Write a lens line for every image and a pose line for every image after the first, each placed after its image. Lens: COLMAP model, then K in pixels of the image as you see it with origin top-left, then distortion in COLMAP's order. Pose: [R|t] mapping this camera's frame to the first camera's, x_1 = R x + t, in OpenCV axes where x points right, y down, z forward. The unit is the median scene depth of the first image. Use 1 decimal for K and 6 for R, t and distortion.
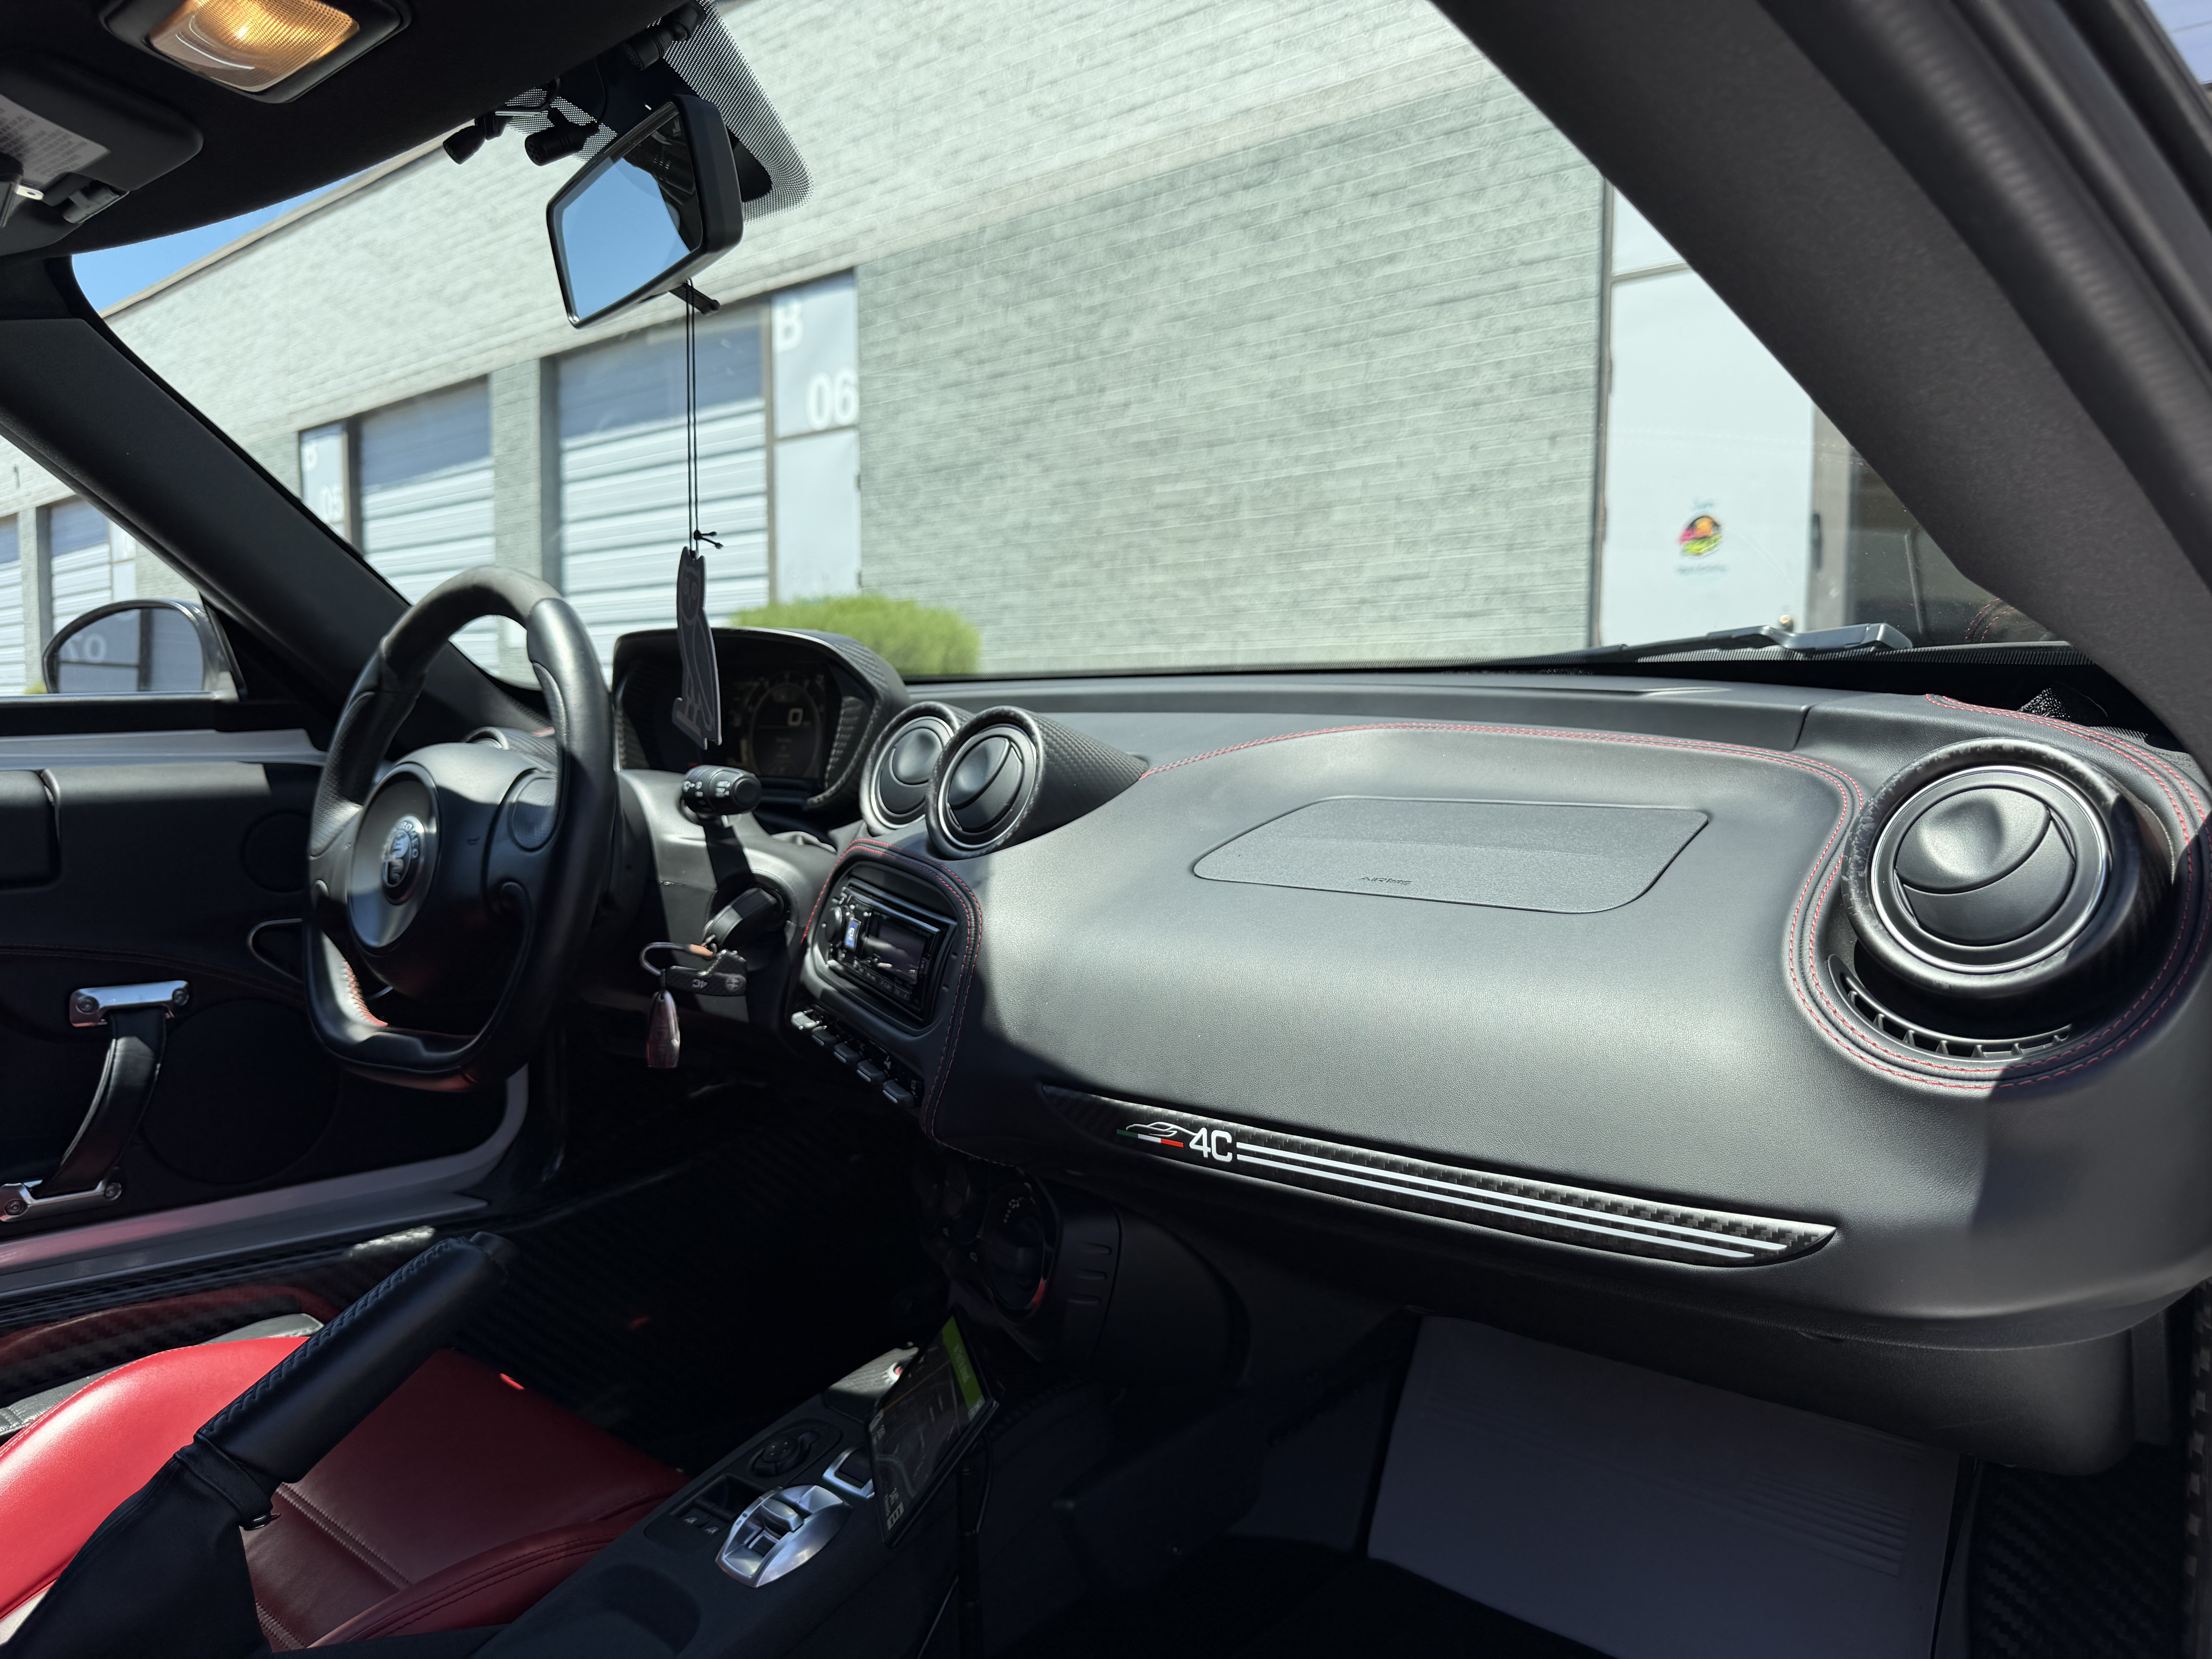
lens RADIAL K [[1588.7, 0, 1111.4], [0, 1588.7, 836.4], [0, 0, 1]] dist [0.054322, -0.064072]
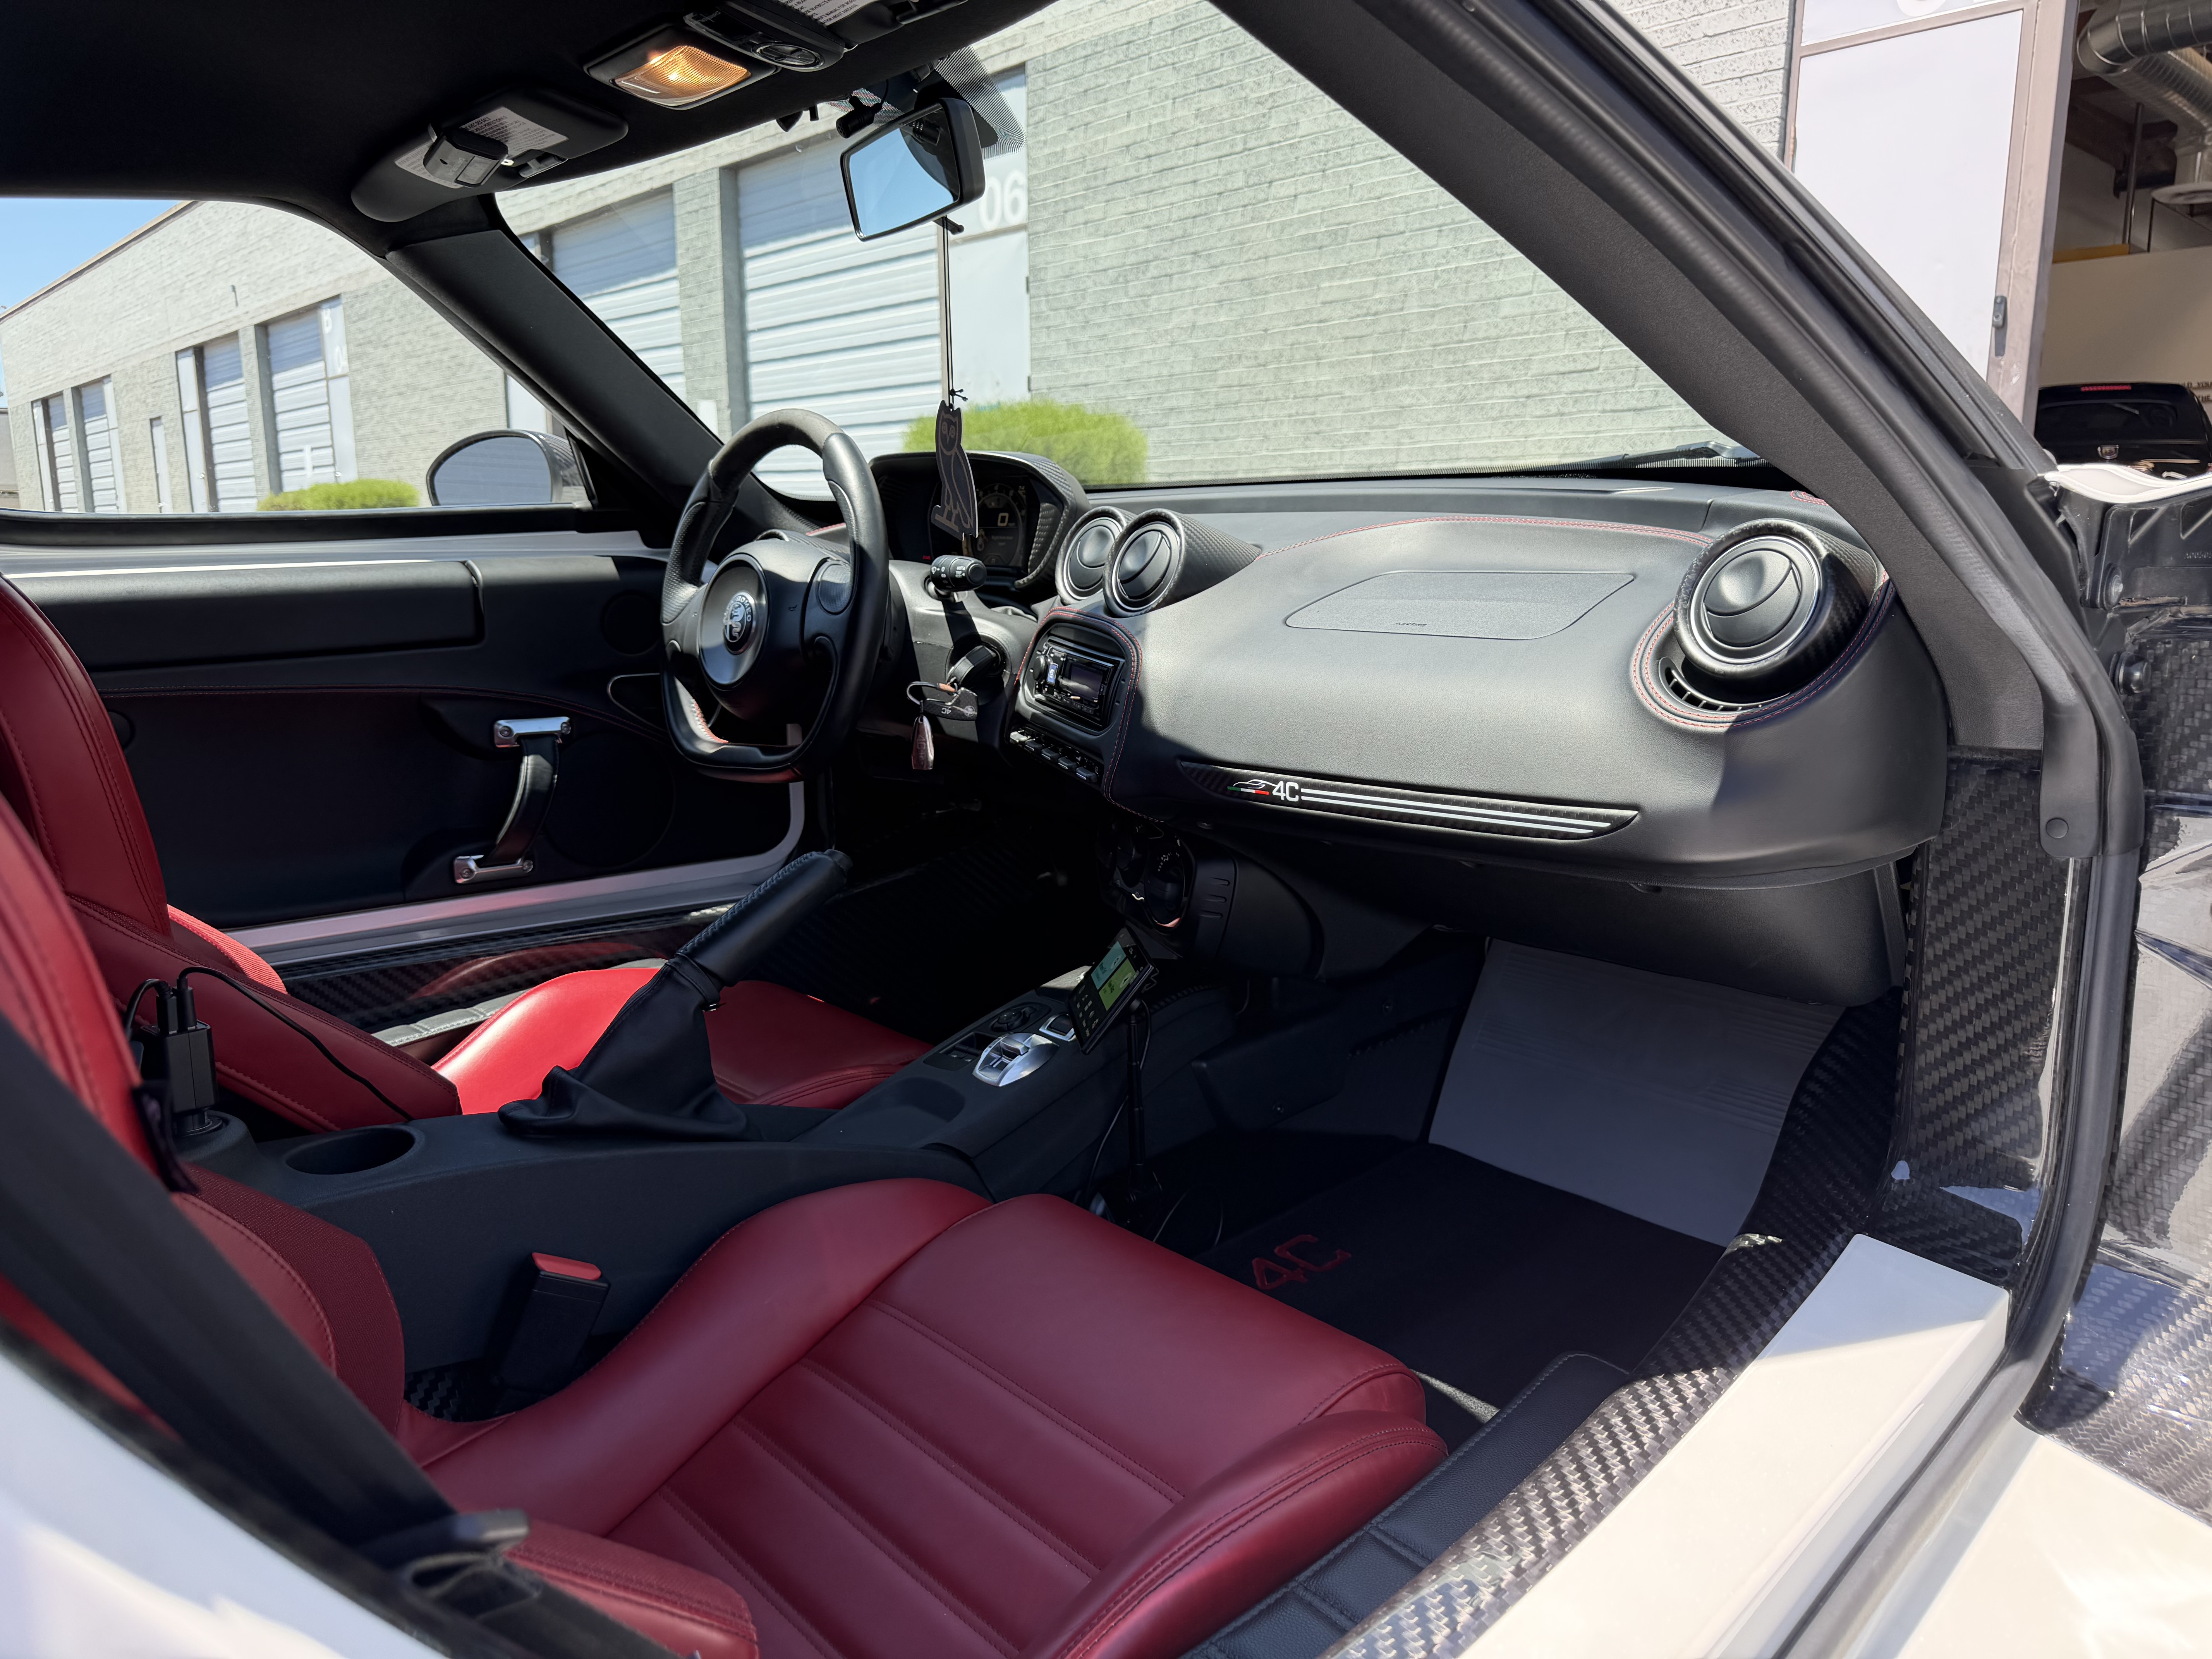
lens RADIAL K [[1588.7, 0, 1096.3], [0, 1588.7, 833.4], [0, 0, 1]] dist [0.054322, -0.064072]
pose [[0.993508, 0.012044, -0.113122, 0.035192], [0.001518, 0.992887, 0.119048, 0.031369], [0.113751, -0.118447, 0.986423, -0.375228]]
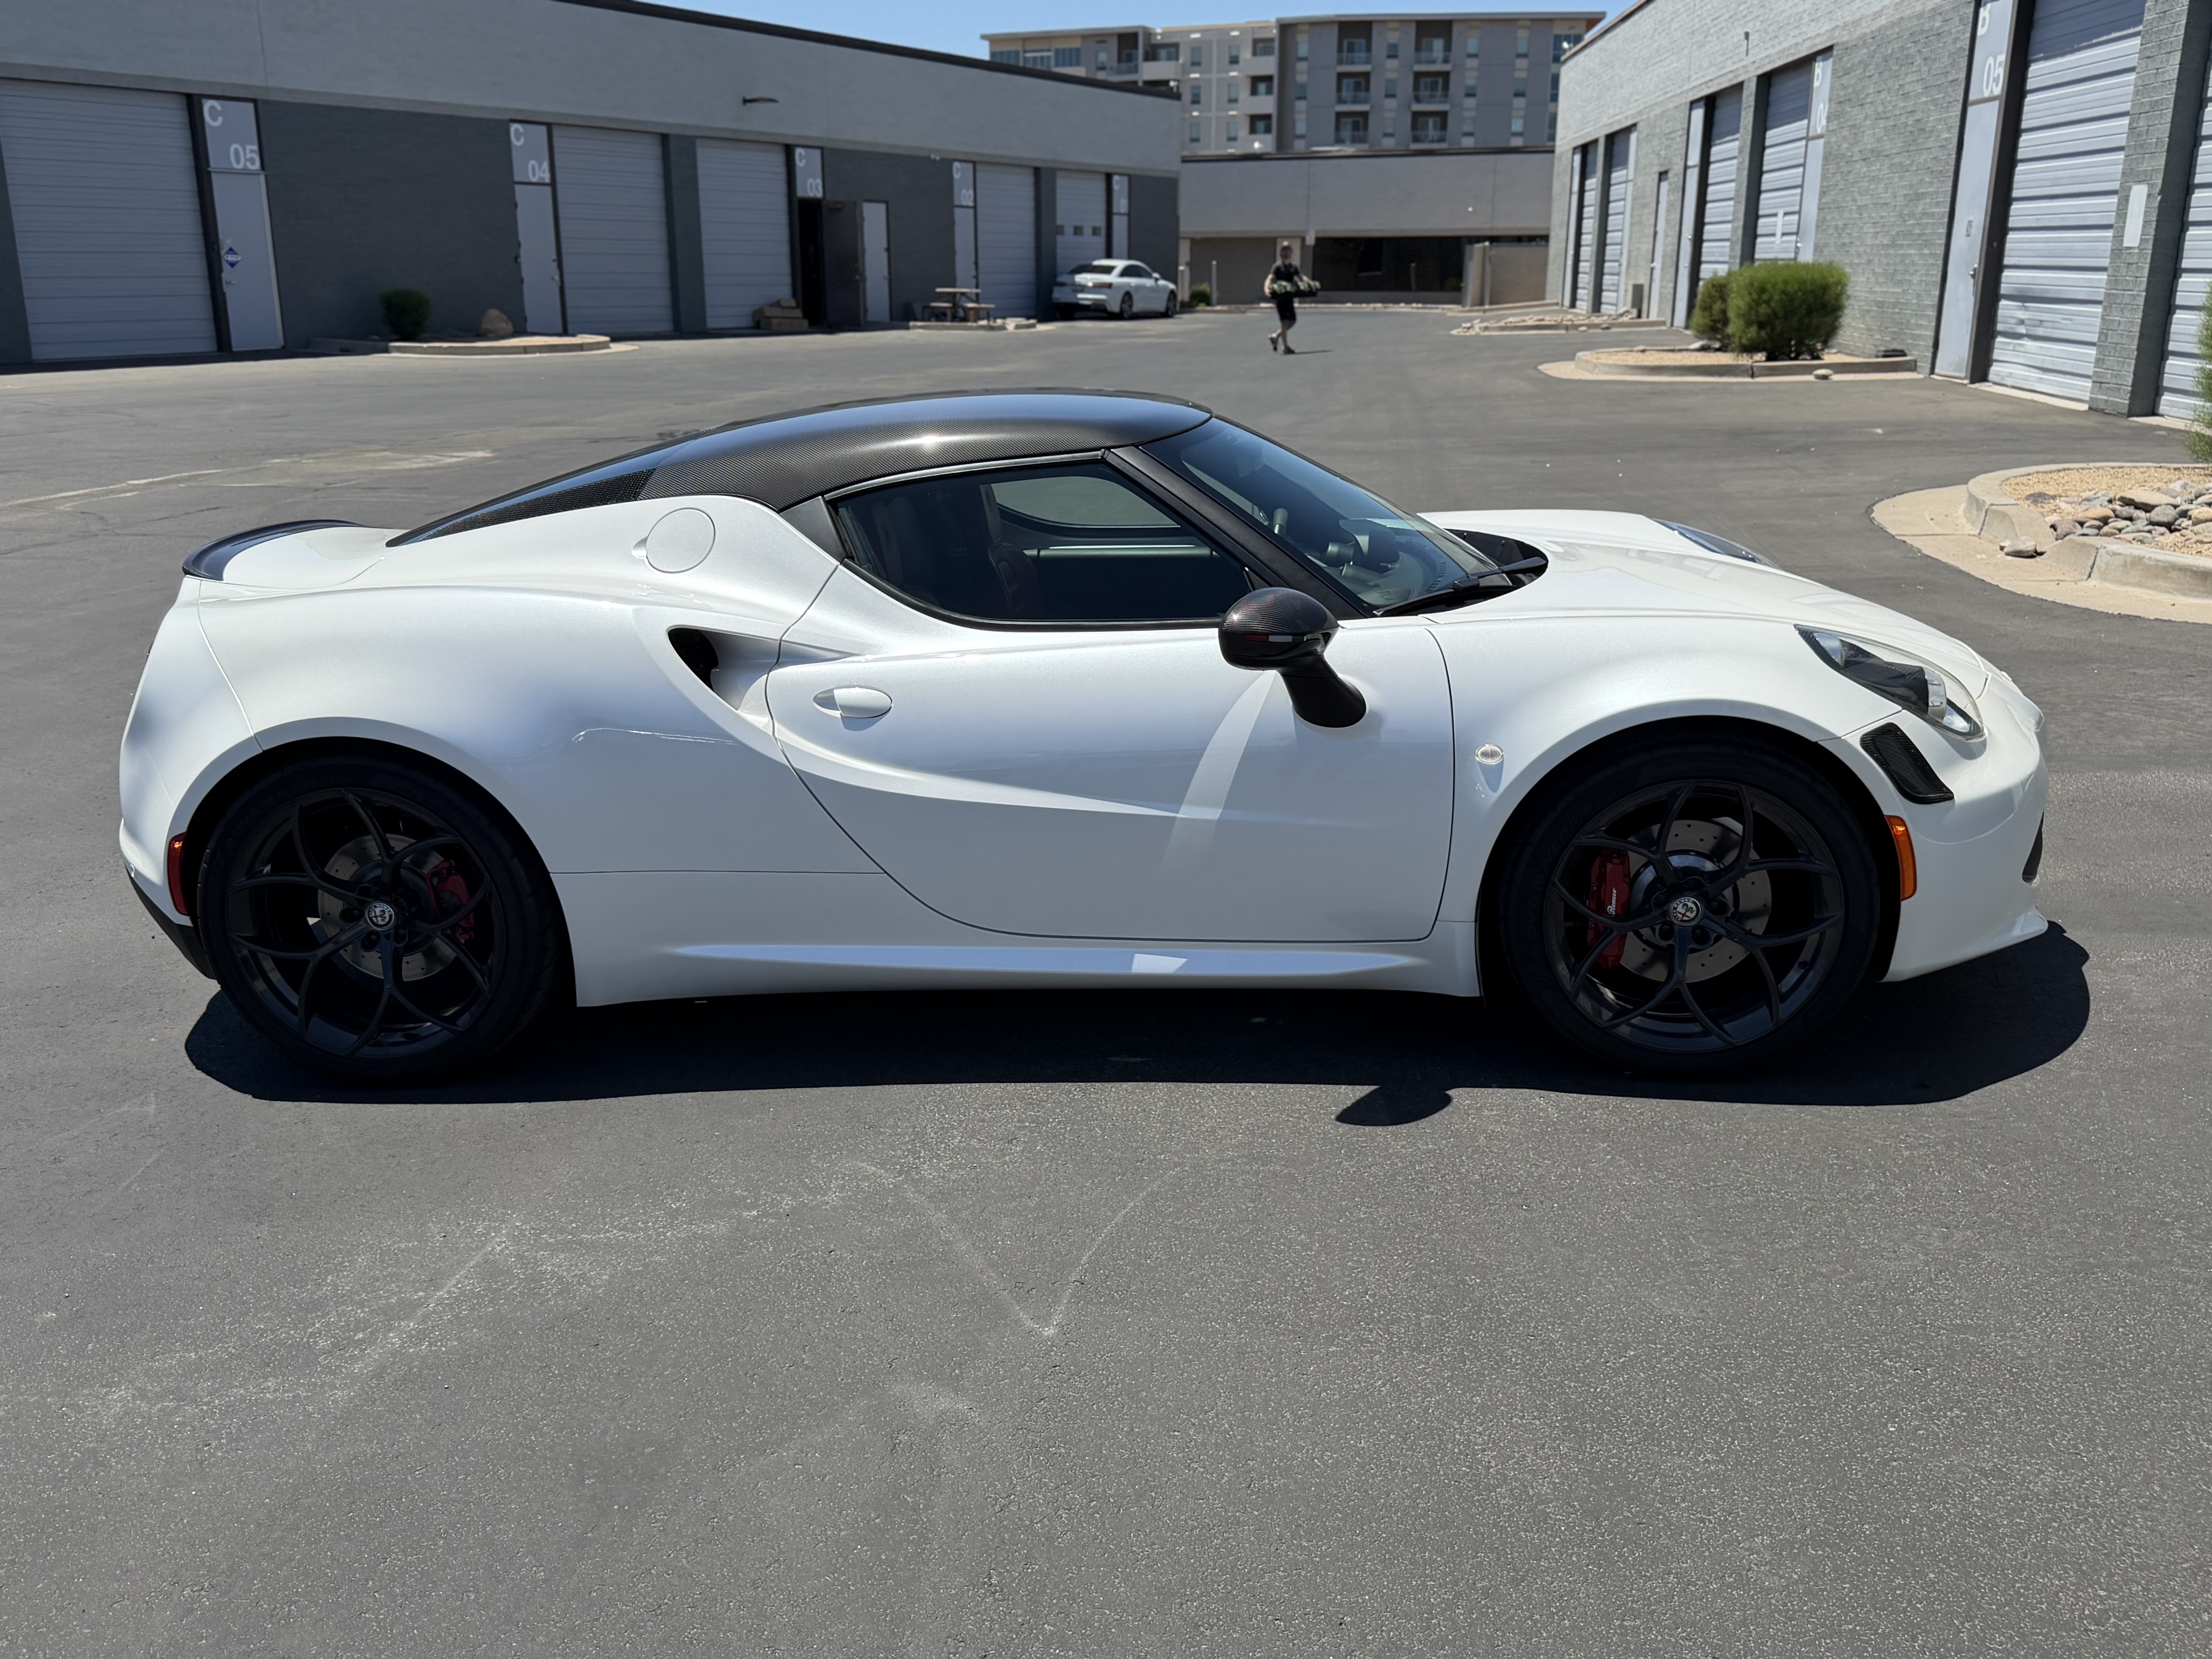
lens RADIAL K [[1971.4, 0, 1115.0], [0, 1971.4, 834.9], [0, 0, 1]] dist [0.027907, -0.036604]
pose [[0.604330, 0.216391, -0.766786, 3.057593], [-0.049781, 0.970786, 0.234726, -0.482708], [0.795178, -0.103681, 0.597447, -2.126208]]
